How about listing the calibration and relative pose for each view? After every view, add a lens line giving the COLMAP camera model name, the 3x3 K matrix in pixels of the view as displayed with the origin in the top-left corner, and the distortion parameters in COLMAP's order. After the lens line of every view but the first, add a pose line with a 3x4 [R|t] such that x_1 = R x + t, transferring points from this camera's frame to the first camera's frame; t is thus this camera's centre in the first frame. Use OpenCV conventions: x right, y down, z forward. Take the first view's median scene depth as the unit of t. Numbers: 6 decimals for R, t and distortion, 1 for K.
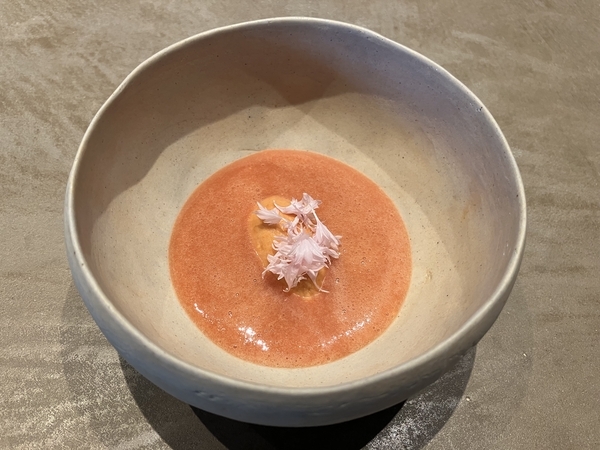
lens RADIAL K [[512.5, 0, 294.8], [0, 512.5, 222.2], [0, 0, 1]] dist [-0.005170, -0.009191]
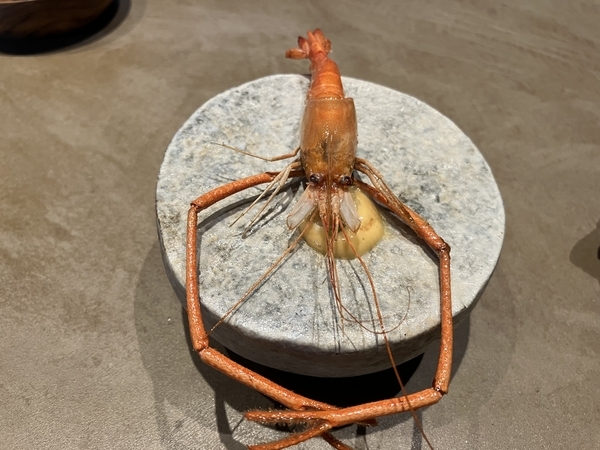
lens RADIAL K [[512.5, 0, 294.6], [0, 512.5, 208.0], [0, 0, 1]] dist [-0.005170, -0.009191]
pose [[0.998719, -0.039815, 0.031241, -0.041396], [0.043617, 0.990240, -0.132369, -0.516375], [-0.025666, 0.133562, 0.990708, 0.422802]]
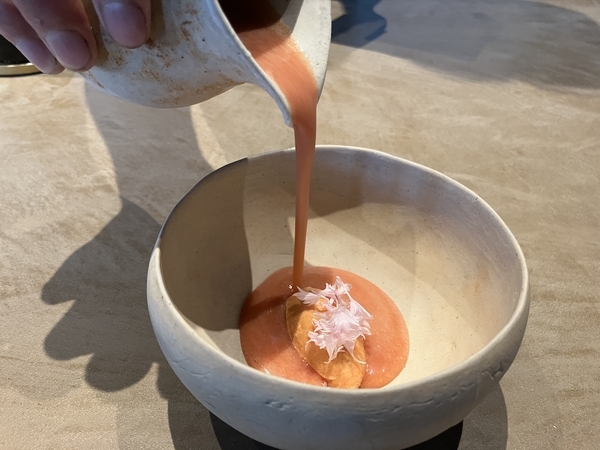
lens RADIAL K [[512.5, 0, 293.9], [0, 512.5, 219.3], [0, 0, 1]] dist [-0.005170, -0.009191]
pose [[0.999486, -0.032050, 0.000972, -0.058483], [0.030329, 0.935109, -0.353061, 0.171558], [0.010407, 0.352909, 0.935600, -0.109779]]
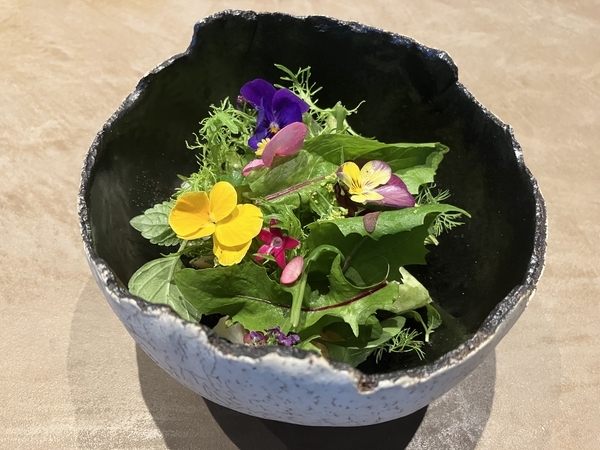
lens RADIAL K [[512.5, 0, 296.9], [0, 512.5, 220.3], [0, 0, 1]] dist [-0.005170, -0.009191]
pose [[0.998101, -0.055765, 0.026182, -0.039462], [0.058293, 0.992378, -0.108568, -0.059241], [-0.019928, 0.109888, 0.993744, -0.048132]]
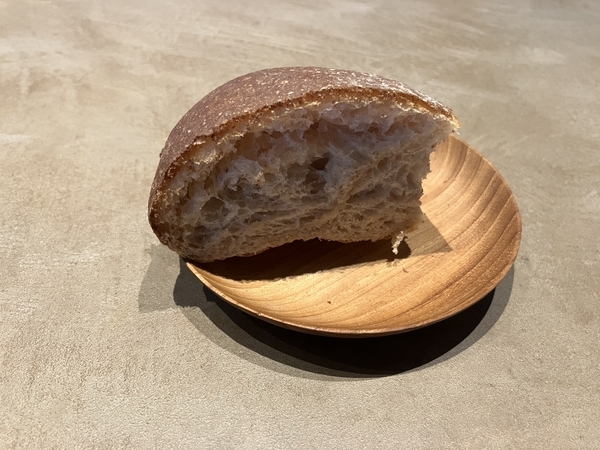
lens RADIAL K [[512.5, 0, 298.7], [0, 512.5, 209.3], [0, 0, 1]] dist [-0.005170, -0.009191]
pose [[0.977765, -0.144577, 0.151896, 0.353400], [0.181280, 0.946868, -0.265666, -0.262938], [-0.105416, 0.287295, 0.952024, 0.406953]]
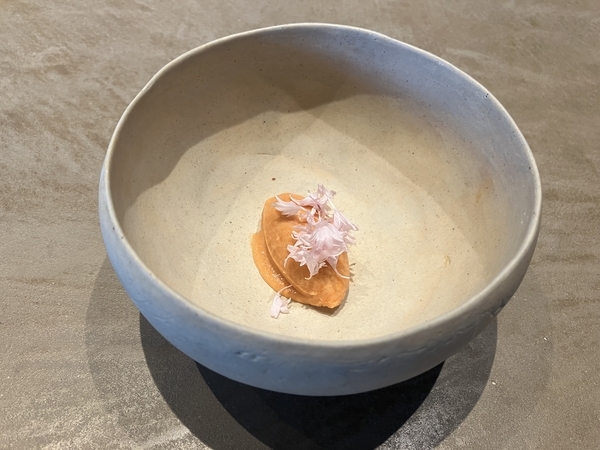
lens RADIAL K [[512.5, 0, 294.8], [0, 512.5, 220.2], [0, 0, 1]] dist [-0.005170, -0.009191]
pose [[0.999158, -0.038440, 0.014324, -0.041044], [0.039639, 0.994605, -0.095866, 0.082350], [-0.010561, 0.096353, 0.995291, -0.020427]]
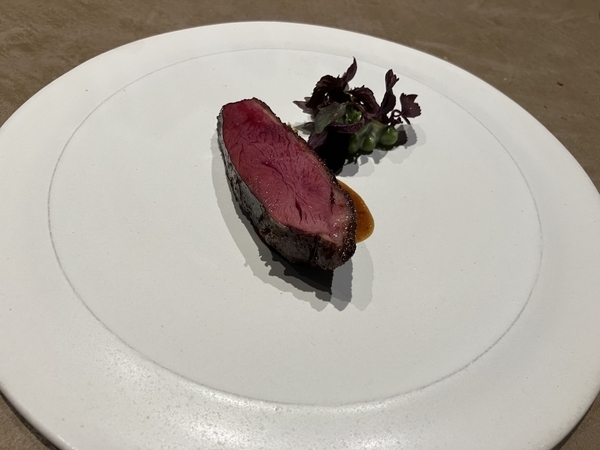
lens RADIAL K [[512.5, 0, 298.0], [0, 512.5, 222.0], [0, 0, 1]] dist [-0.005170, -0.009191]
pose [[0.995825, -0.040052, 0.082032, -0.050993], [0.053923, 0.983169, -0.174558, 0.213725], [-0.073660, 0.178253, 0.981224, 0.031295]]
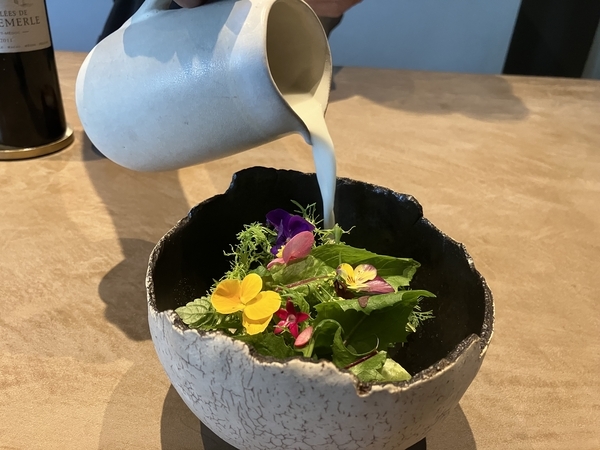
lens RADIAL K [[512.5, 0, 295.6], [0, 512.5, 220.4], [0, 0, 1]] dist [-0.005170, -0.009191]
pose [[0.998120, -0.021073, 0.057552, -0.089461], [0.045281, 0.886374, -0.460750, 0.149778], [-0.041303, 0.462490, 0.885662, -0.232894]]
